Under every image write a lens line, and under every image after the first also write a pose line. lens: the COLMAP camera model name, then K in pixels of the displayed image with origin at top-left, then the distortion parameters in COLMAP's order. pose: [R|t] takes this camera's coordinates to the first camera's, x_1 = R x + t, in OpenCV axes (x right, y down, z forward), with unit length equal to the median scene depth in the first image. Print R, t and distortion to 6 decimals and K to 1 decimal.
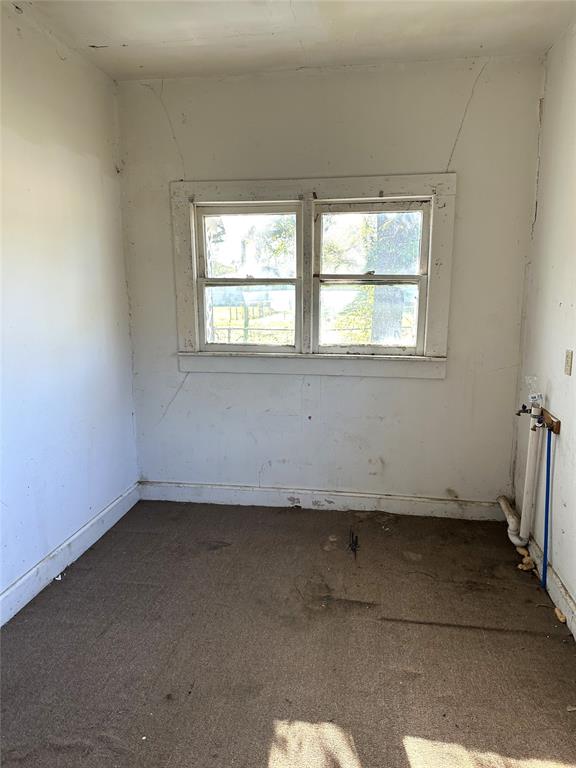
lens RADIAL K [[539.7, 0, 280.1], [0, 539.7, 386.9], [0, 0, 1]] dist [0.055560, -0.086200]
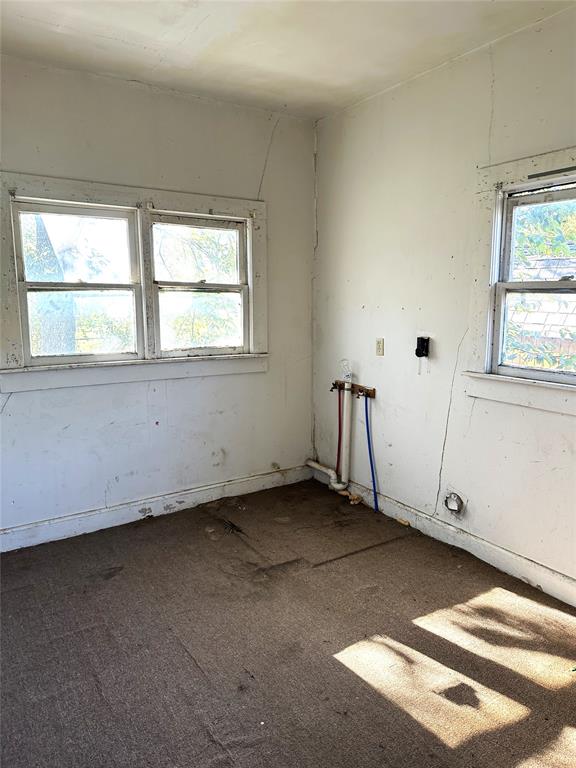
lens RADIAL K [[539.7, 0, 307.5], [0, 539.7, 375.2], [0, 0, 1]] dist [0.055560, -0.086200]
pose [[0.714760, -0.095541, 0.692813, -0.452718], [0.124728, 0.992158, 0.008143, -0.004449], [-0.688157, 0.080593, 0.721072, 0.077696]]
